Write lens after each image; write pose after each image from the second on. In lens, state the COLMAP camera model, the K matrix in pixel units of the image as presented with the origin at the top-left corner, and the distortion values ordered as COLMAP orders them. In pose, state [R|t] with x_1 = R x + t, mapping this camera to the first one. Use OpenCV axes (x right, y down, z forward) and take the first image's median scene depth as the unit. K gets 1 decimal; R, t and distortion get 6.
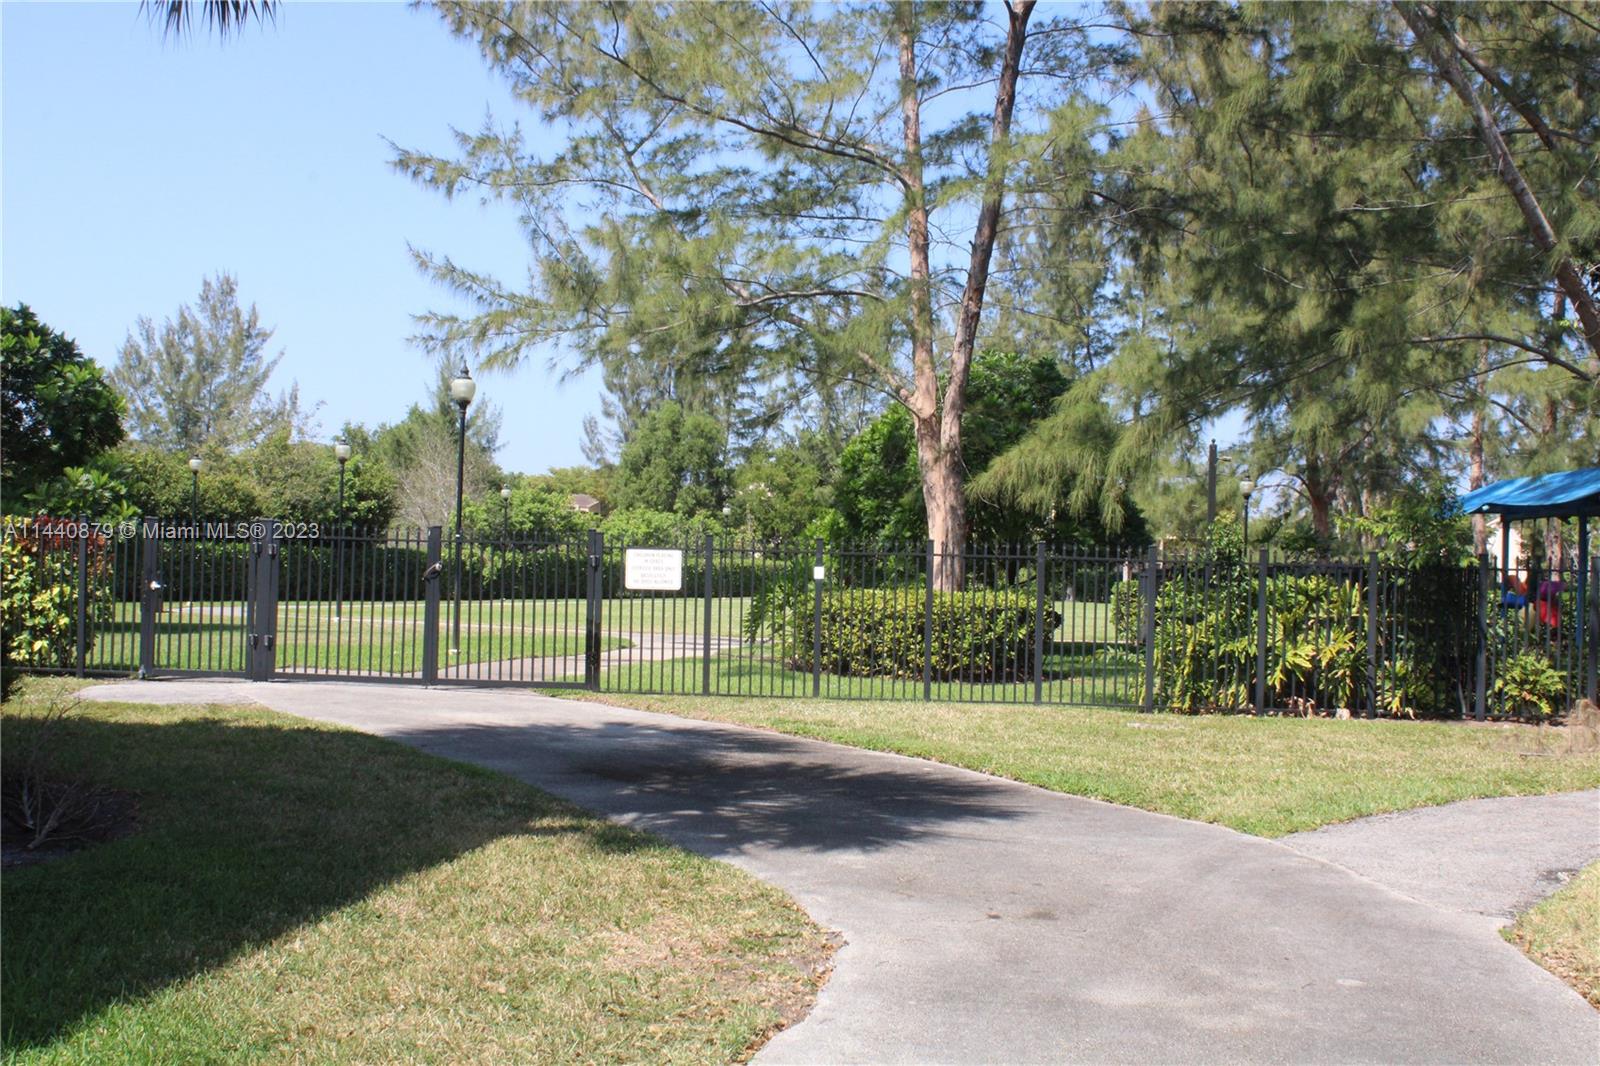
lens RADIAL K [[2327.0, 0, 800.0], [0, 2327.0, 533.0], [0, 0, 1]] dist [-0.744601, 4.457760]
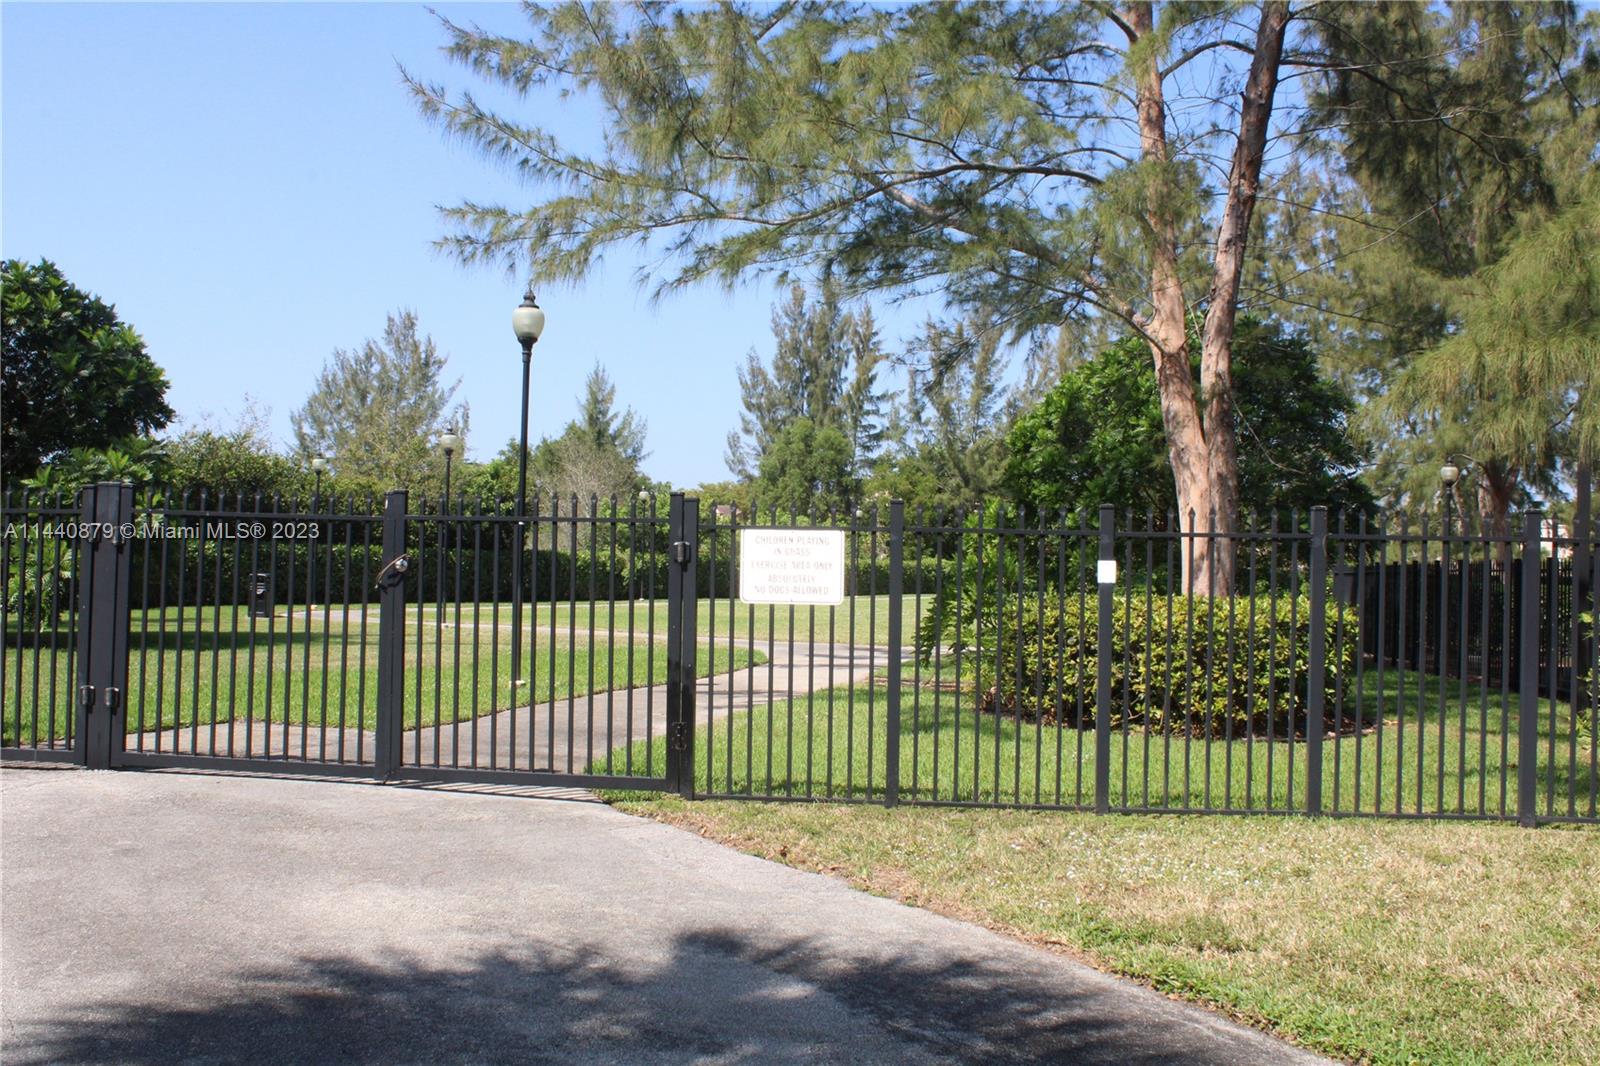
lens RADIAL K [[1571.4, 0, 800.0], [0, 1571.4, 533.0], [0, 0, 1]] dist [-0.149848, 0.114217]
pose [[0.998432, -0.005679, -0.055691, -0.027592], [0.005271, 0.999958, -0.007471, 0.007108], [0.055731, 0.007165, 0.998420, 0.431013]]
